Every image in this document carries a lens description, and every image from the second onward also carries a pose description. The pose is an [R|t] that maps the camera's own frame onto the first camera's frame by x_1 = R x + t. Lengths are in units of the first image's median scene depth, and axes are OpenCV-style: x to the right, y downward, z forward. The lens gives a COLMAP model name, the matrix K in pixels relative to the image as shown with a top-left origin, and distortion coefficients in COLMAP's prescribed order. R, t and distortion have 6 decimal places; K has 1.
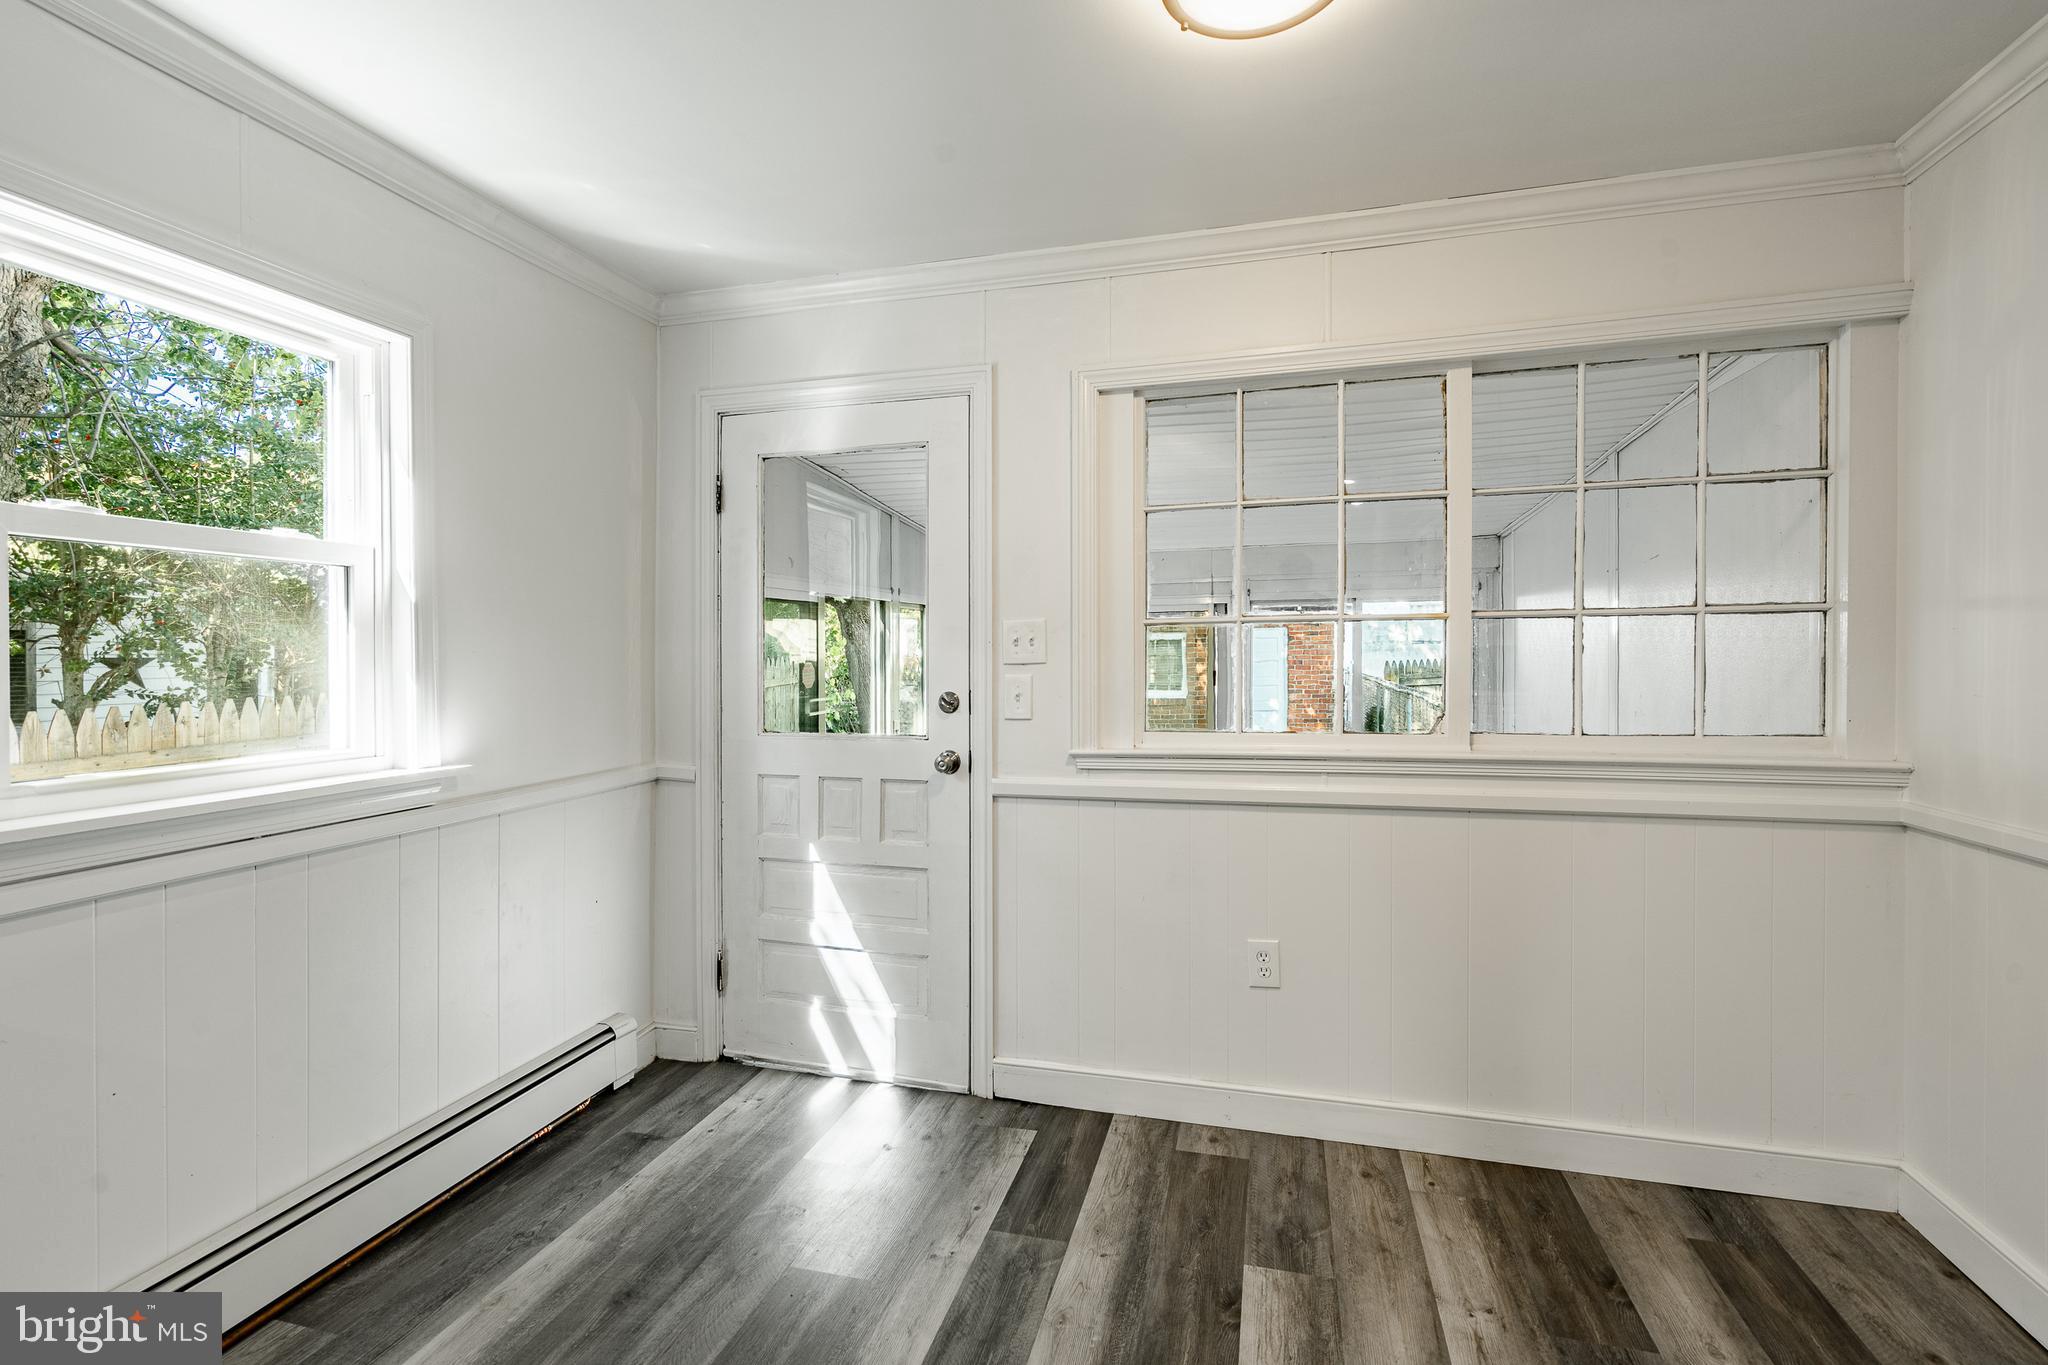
lens RADIAL K [[922.6, 0, 1038.0], [0, 922.6, 674.6], [0, 0, 1]] dist [-0.001084, -0.000426]
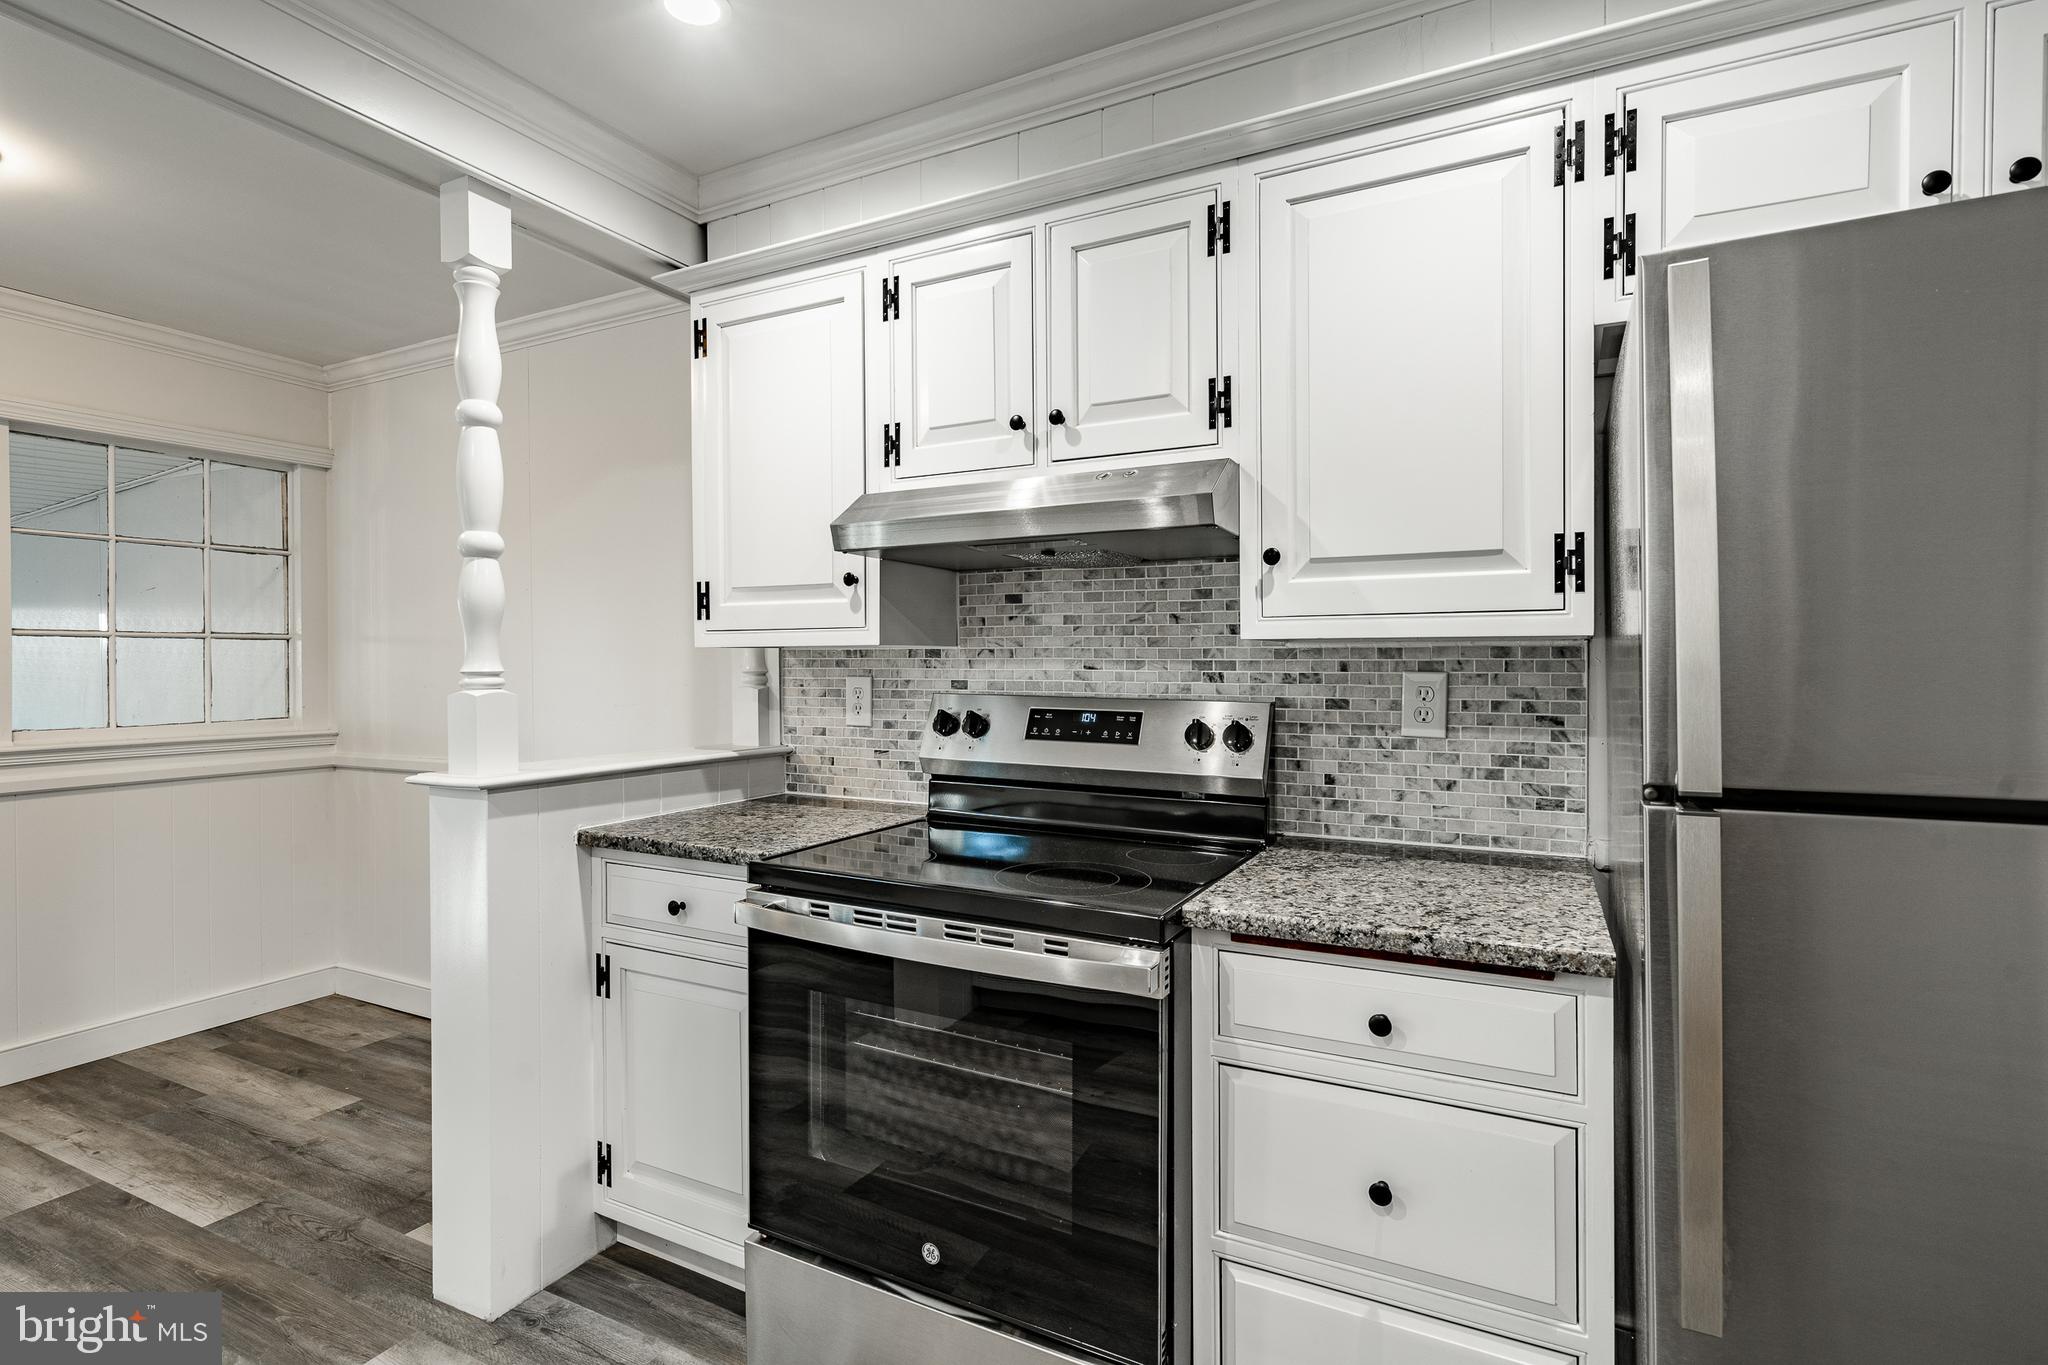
lens RADIAL K [[983.7, 0, 1019.2], [0, 983.7, 679.3], [0, 0, 1]] dist [0.000798, 0.000557]
pose [[0.204244, -0.007818, 0.978889, -0.545931], [0.013930, 0.999890, 0.005079, 0.008666], [-0.978821, 0.012599, 0.204330, -0.575377]]
